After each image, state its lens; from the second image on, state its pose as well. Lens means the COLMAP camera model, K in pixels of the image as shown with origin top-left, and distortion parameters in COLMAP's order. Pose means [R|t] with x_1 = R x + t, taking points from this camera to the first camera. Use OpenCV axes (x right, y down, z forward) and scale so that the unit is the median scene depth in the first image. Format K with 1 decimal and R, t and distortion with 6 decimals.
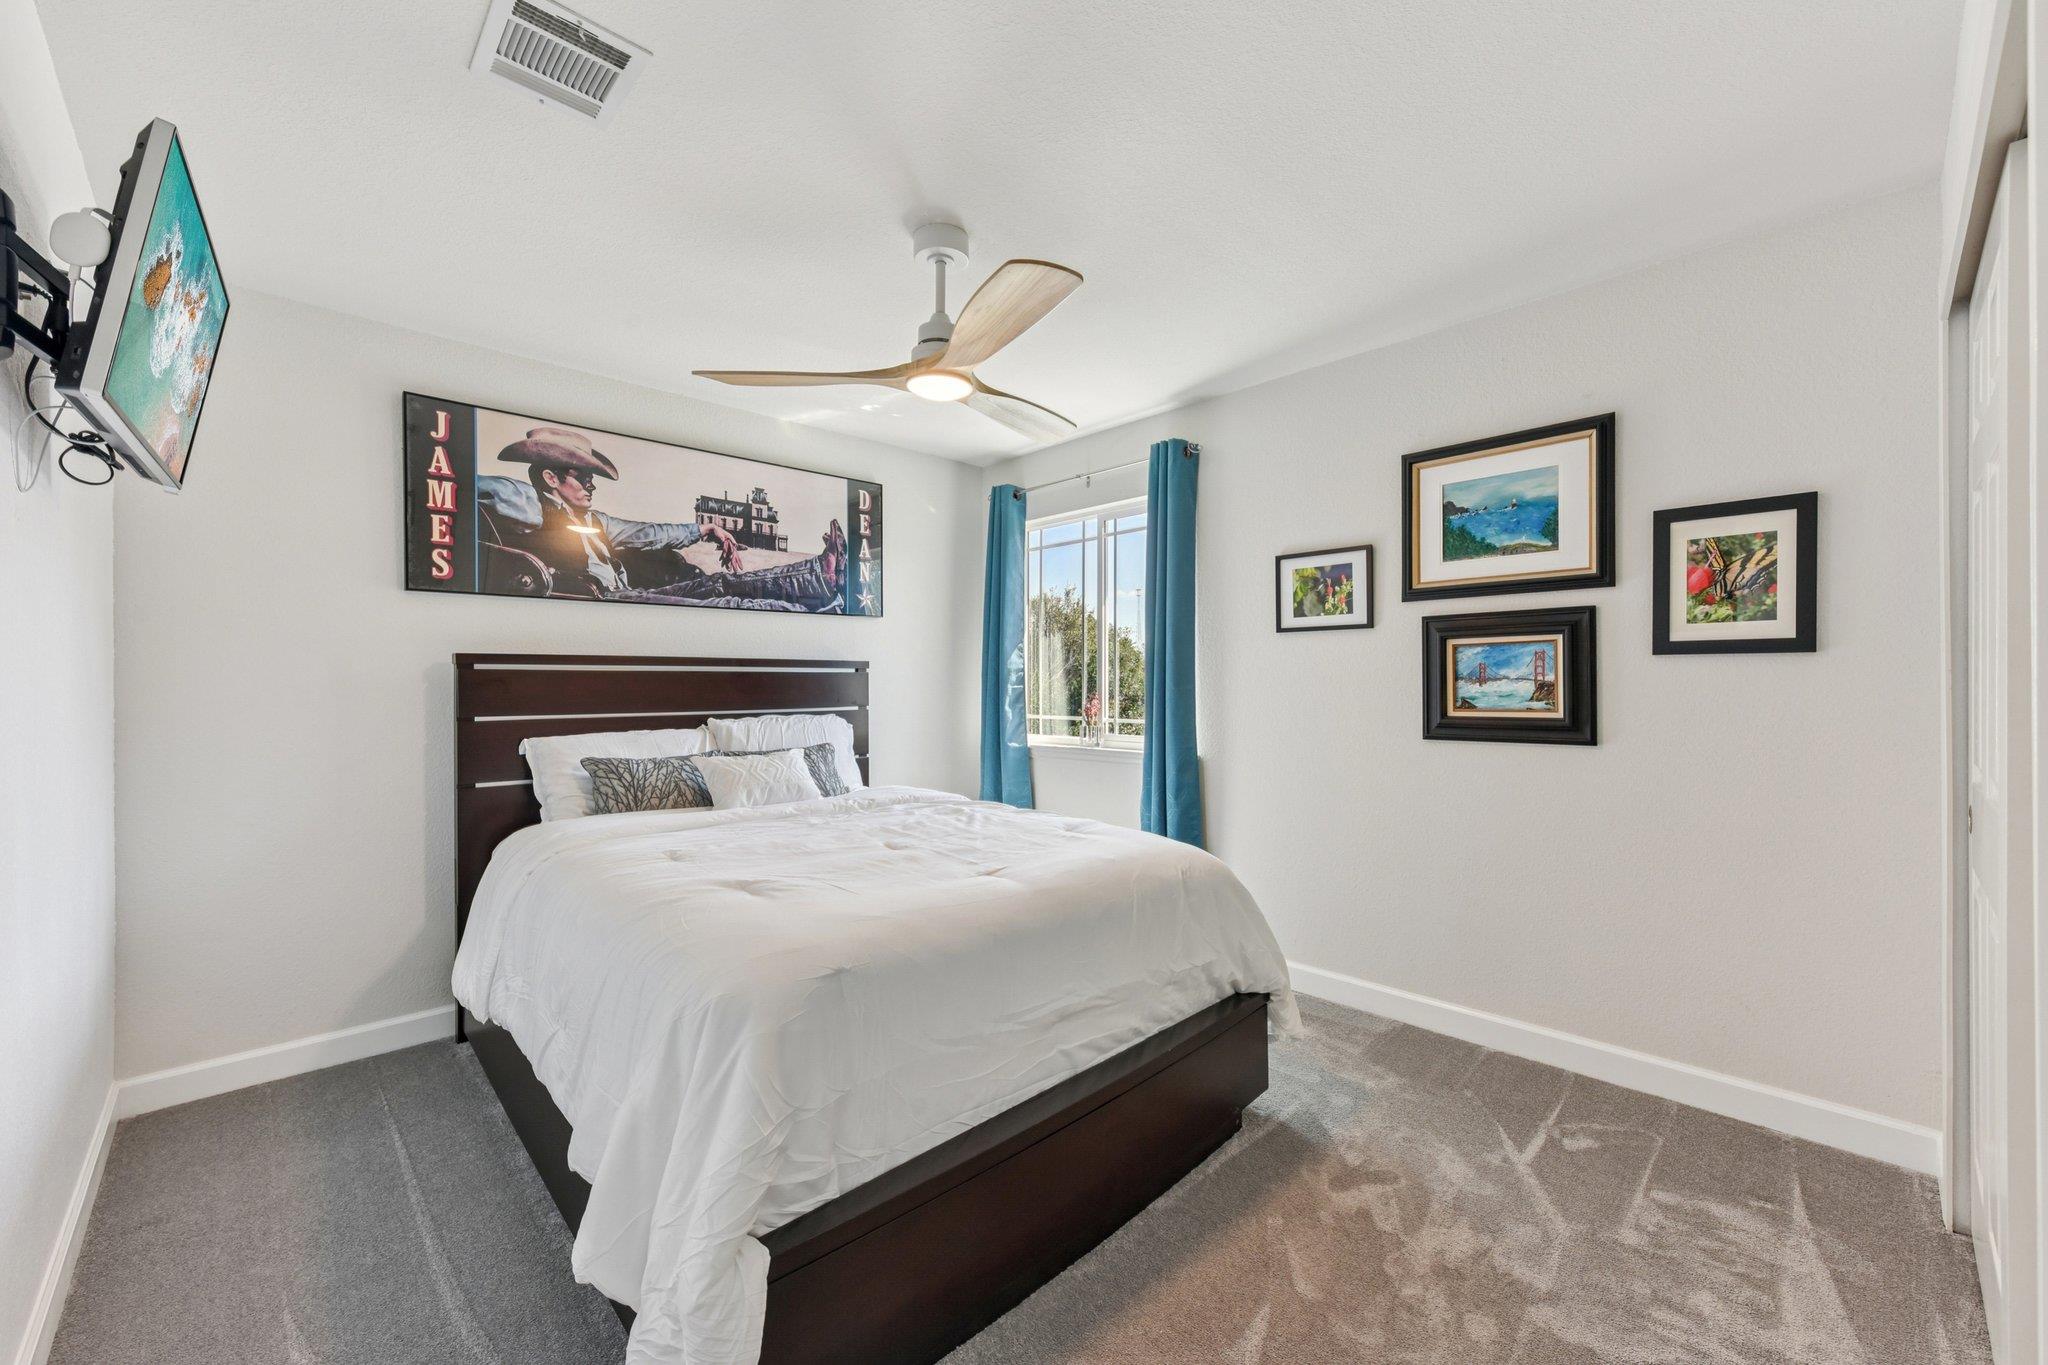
lens RADIAL K [[811.9, 0, 1034.8], [0, 811.9, 680.9], [0, 0, 1]] dist [0.007165, -0.001747]
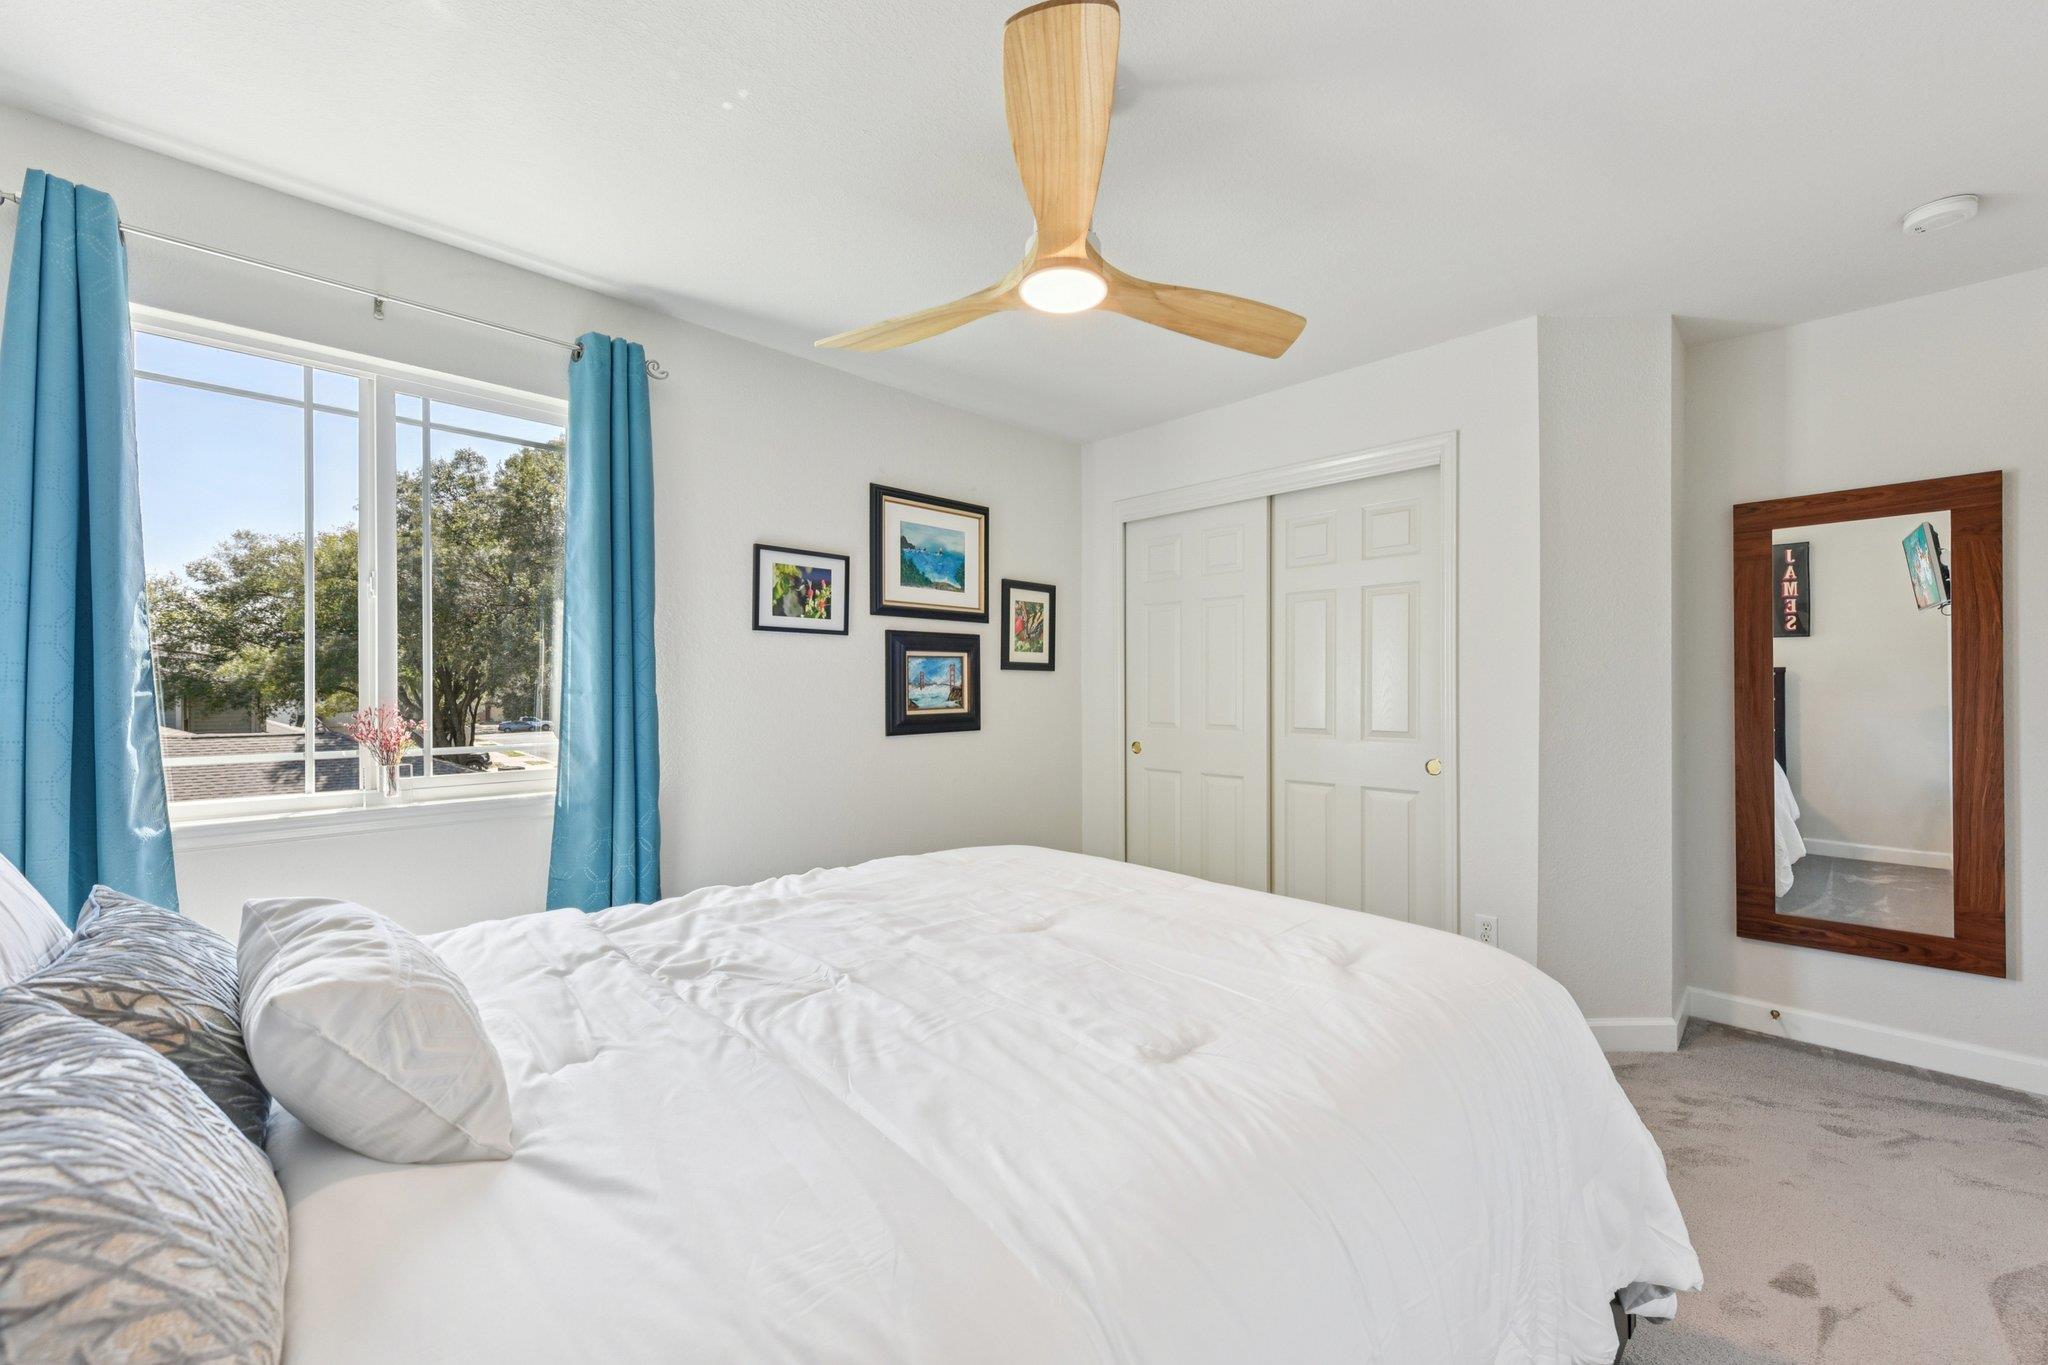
lens RADIAL K [[811.9, 0, 1038.9], [0, 811.9, 685.2], [0, 0, 1]] dist [0.007165, -0.001747]
pose [[-0.027260, 0.005014, 0.999616, -0.685610], [-0.003188, 0.999982, -0.005103, 0.004750], [-0.999623, -0.003326, -0.027244, 0.822928]]
